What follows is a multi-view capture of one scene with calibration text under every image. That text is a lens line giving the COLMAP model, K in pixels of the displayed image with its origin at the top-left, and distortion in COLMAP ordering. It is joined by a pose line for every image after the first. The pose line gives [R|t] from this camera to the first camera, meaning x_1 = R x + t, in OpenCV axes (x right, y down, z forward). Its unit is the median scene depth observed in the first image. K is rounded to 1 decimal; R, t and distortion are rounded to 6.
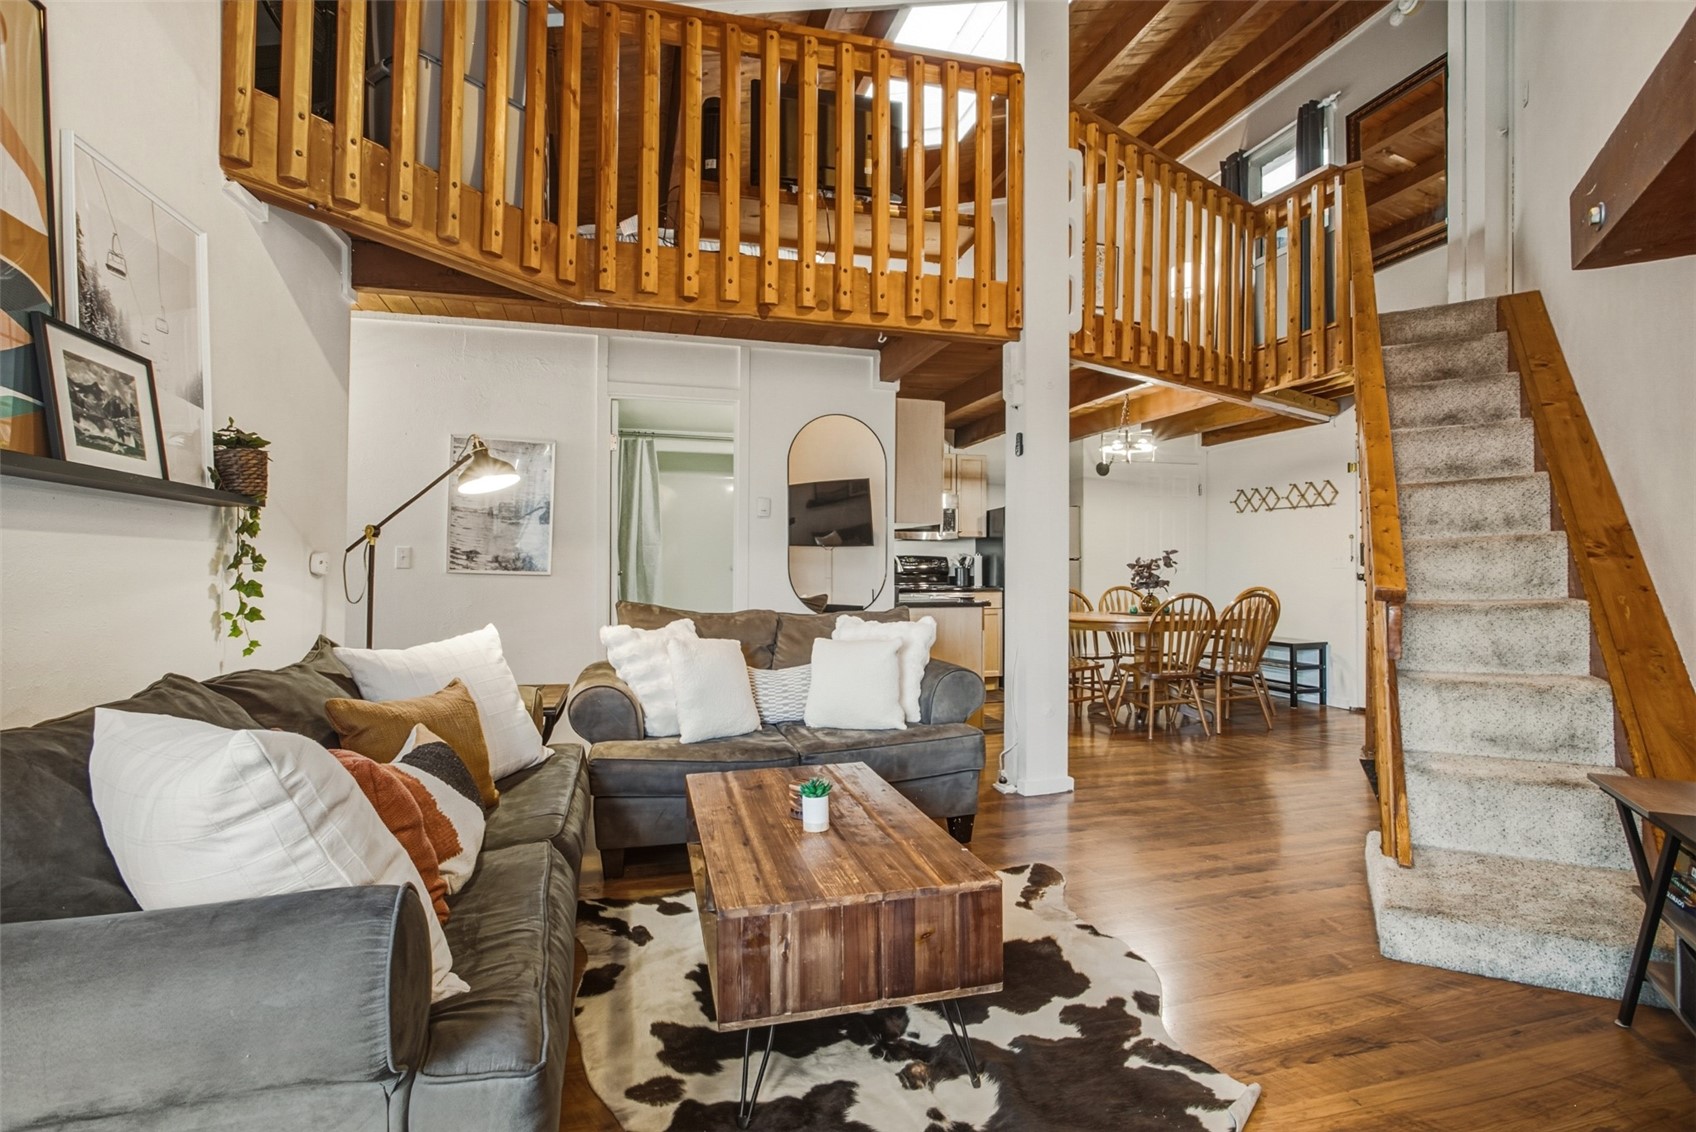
lens RADIAL K [[803.5, 0, 826.0], [0, 803.5, 570.1], [0, 0, 1]] dist [-0.013885, 0.002699]
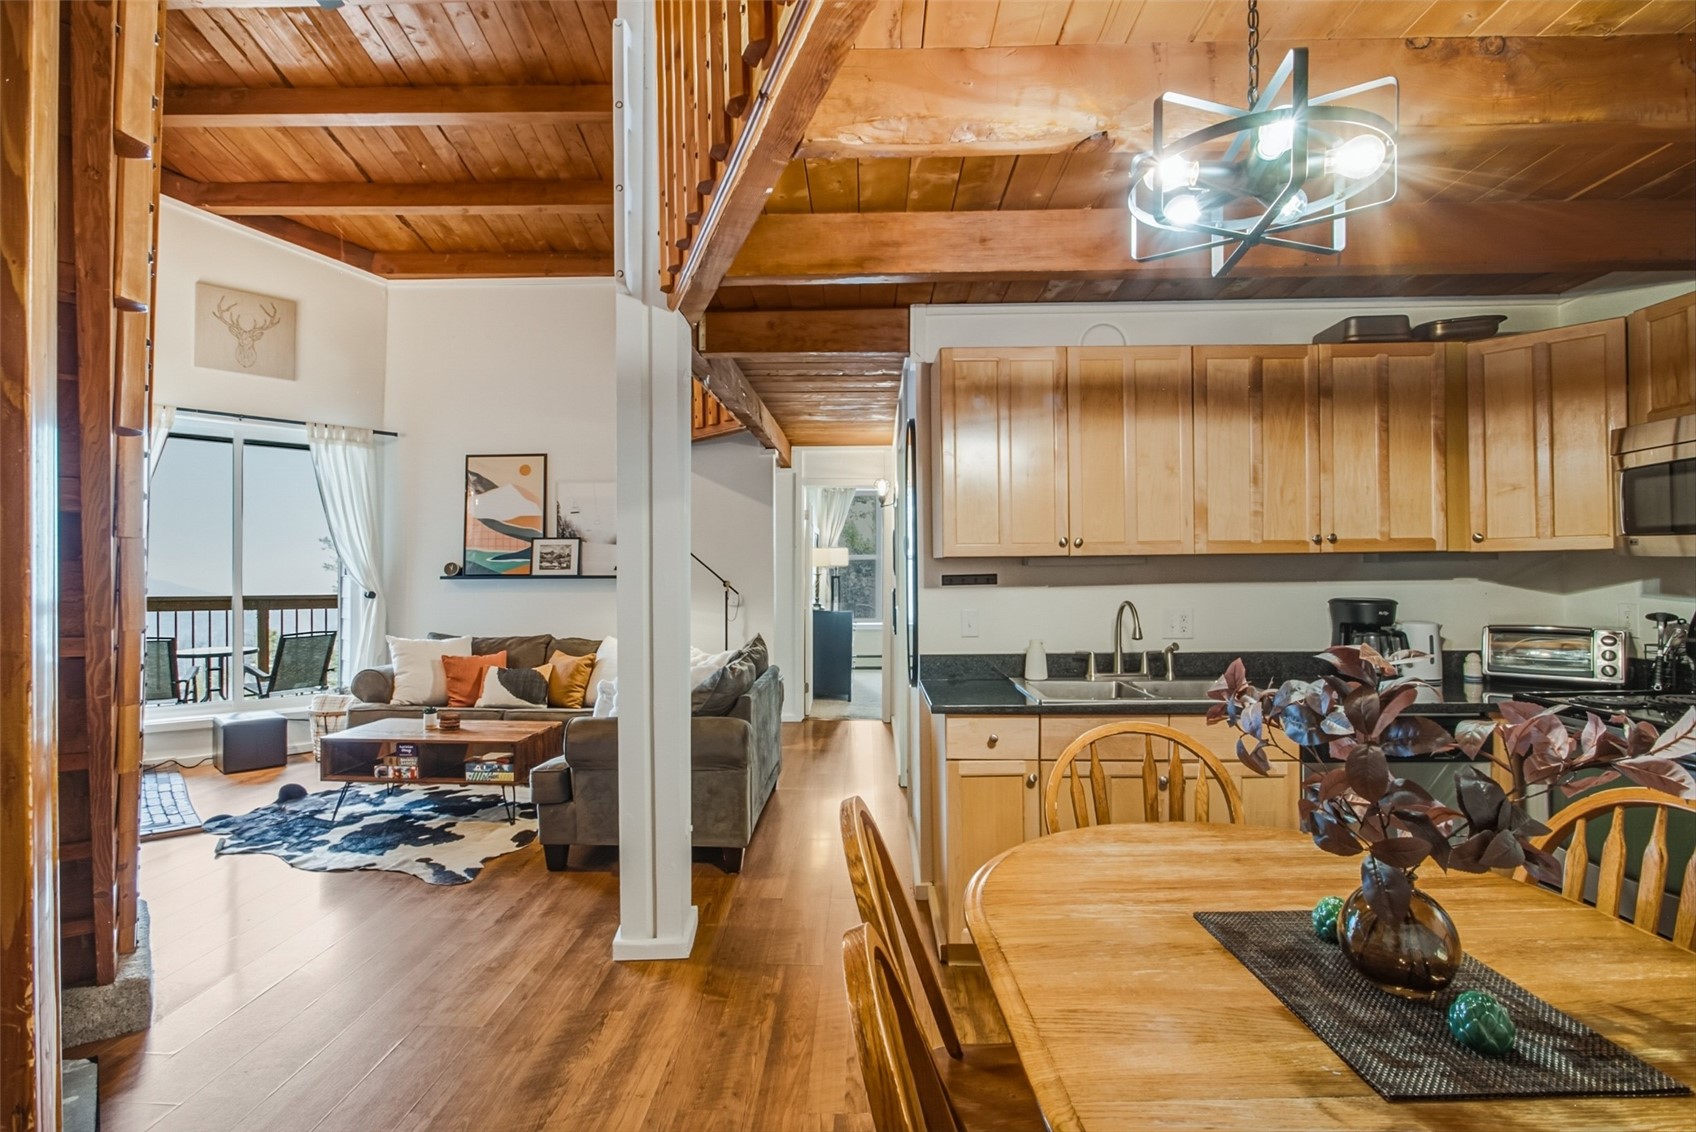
lens RADIAL K [[803.5, 0, 835.4], [0, 803.5, 571.2], [0, 0, 1]] dist [-0.013885, 0.002699]
pose [[-0.290500, -0.002063, -0.956873, 0.657534], [-0.000179, 0.999998, -0.002101, -0.041714], [0.956875, -0.000439, -0.290499, 0.997555]]
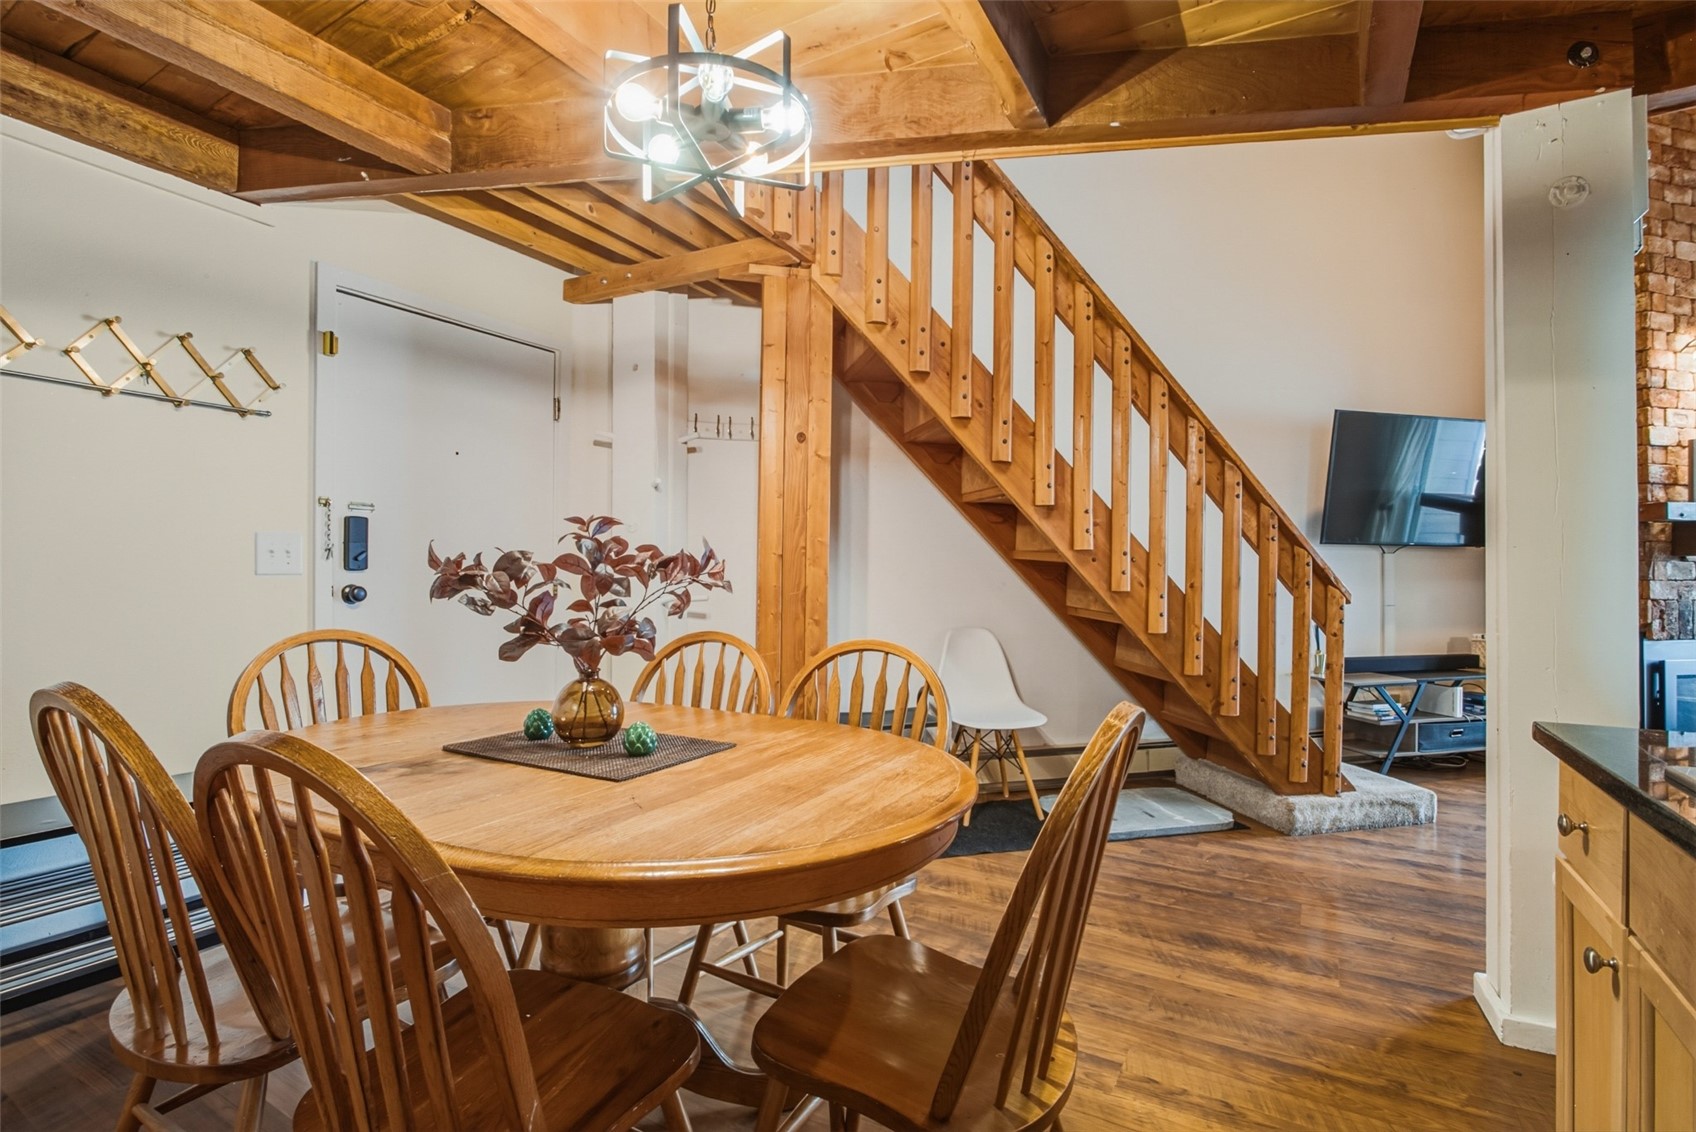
lens RADIAL K [[803.5, 0, 849.3], [0, 803.5, 567.7], [0, 0, 1]] dist [-0.013885, 0.002699]
pose [[-0.699787, 0.003011, 0.714346, 0.167620], [-0.002558, 0.999974, -0.006720, -0.004523], [-0.714347, -0.006530, -0.699761, 1.203175]]
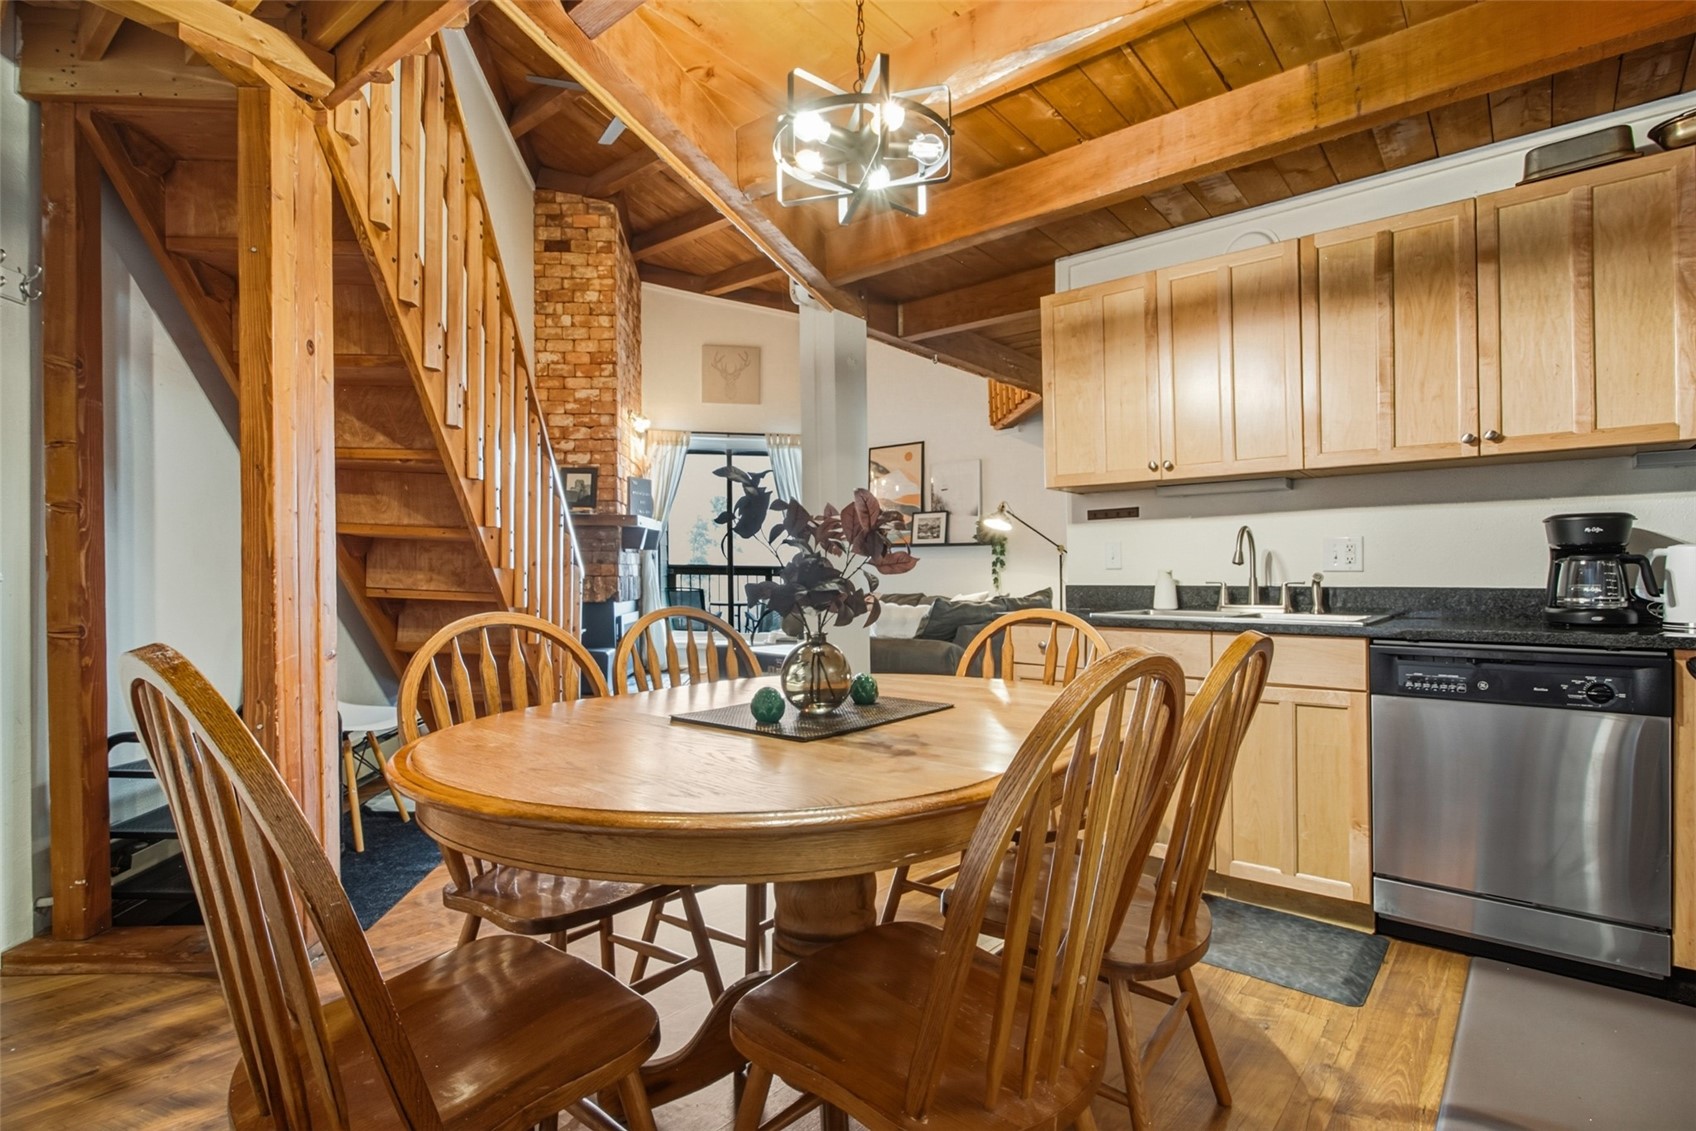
lens RADIAL K [[803.5, 0, 842.7], [0, 803.5, 596.8], [0, 0, 1]] dist [-0.013885, 0.002699]
pose [[-0.817095, 0.014728, -0.576315, 0.586694], [-0.004036, 0.999503, 0.031265, 0.007682], [0.576489, 0.027872, -0.816629, 1.300064]]
